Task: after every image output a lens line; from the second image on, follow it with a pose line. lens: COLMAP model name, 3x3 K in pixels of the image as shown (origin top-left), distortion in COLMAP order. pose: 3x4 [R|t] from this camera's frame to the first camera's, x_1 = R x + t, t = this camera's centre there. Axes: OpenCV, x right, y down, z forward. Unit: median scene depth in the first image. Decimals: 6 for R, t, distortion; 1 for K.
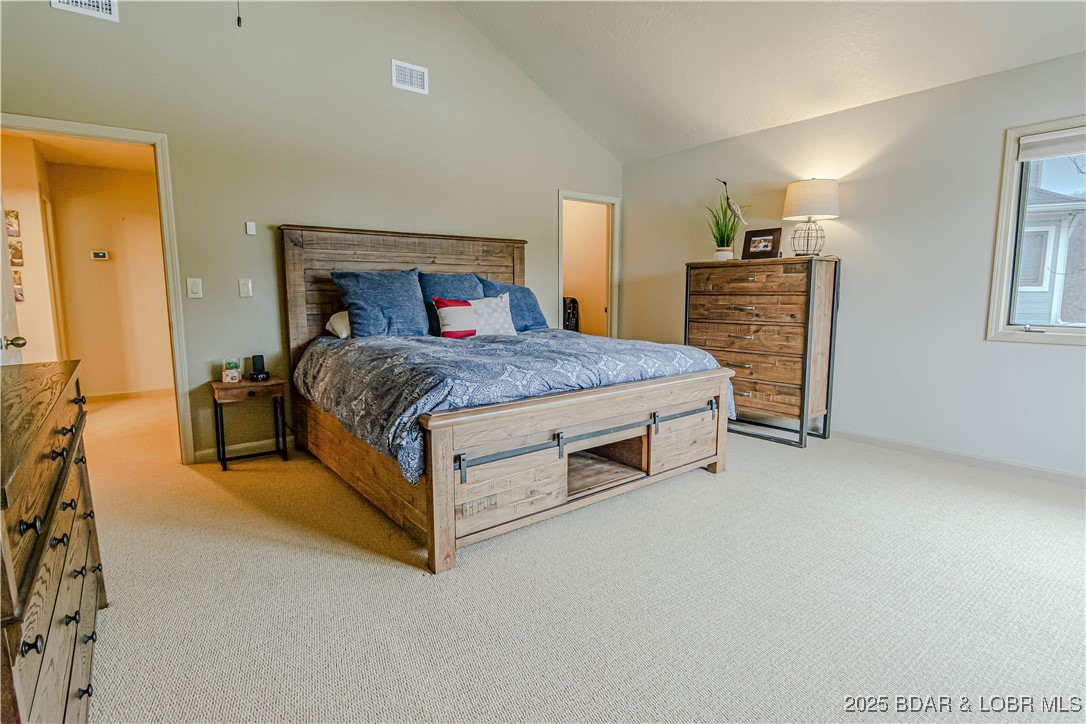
lens RADIAL K [[530.1, 0, 537.8], [0, 530.1, 357.4], [0, 0, 1]] dist [-0.000626, -0.007530]
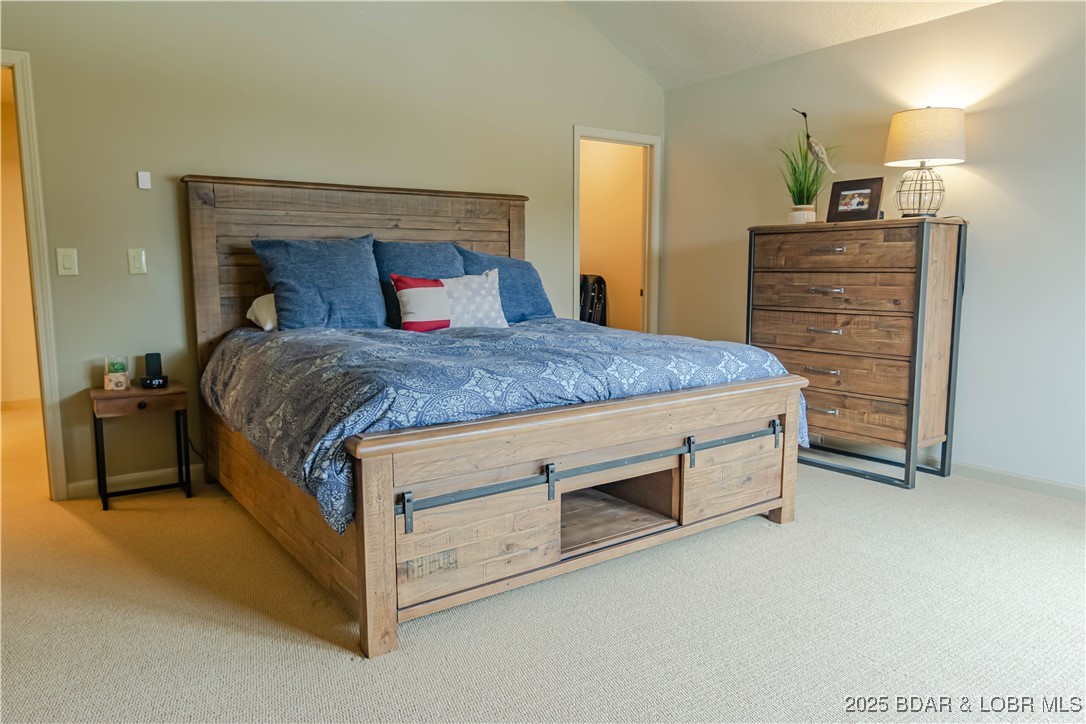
lens RADIAL K [[729.8, 0, 538.4], [0, 729.8, 359.5], [0, 0, 1]] dist [-0.002896, -0.000215]
pose [[0.999255, 0.006035, -0.038116, 0.043286], [-0.005948, 0.999979, 0.002407, -0.001082], [0.038130, -0.002179, 0.999270, 0.009769]]
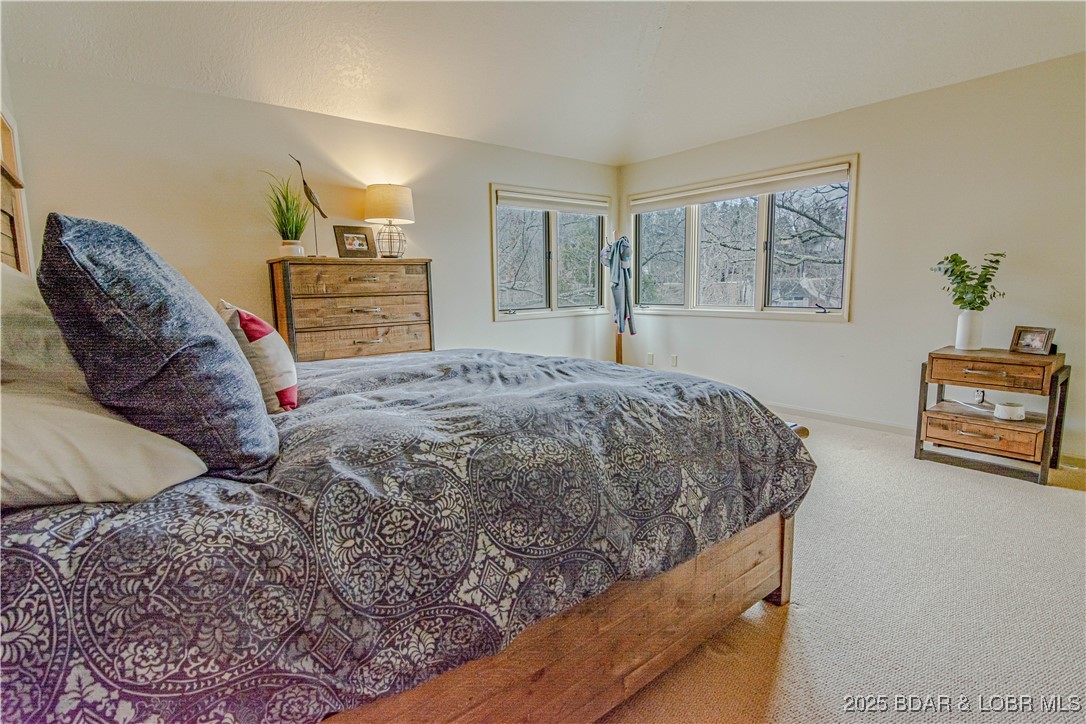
lens RADIAL K [[522.8, 0, 539.9], [0, 522.8, 357.5], [0, 0, 1]] dist [-0.003830, -0.007097]
pose [[-0.004651, -0.131952, 0.991245, -0.595502], [0.144008, 0.980835, 0.131242, -0.100299], [-0.989566, 0.143358, 0.014441, 0.791065]]
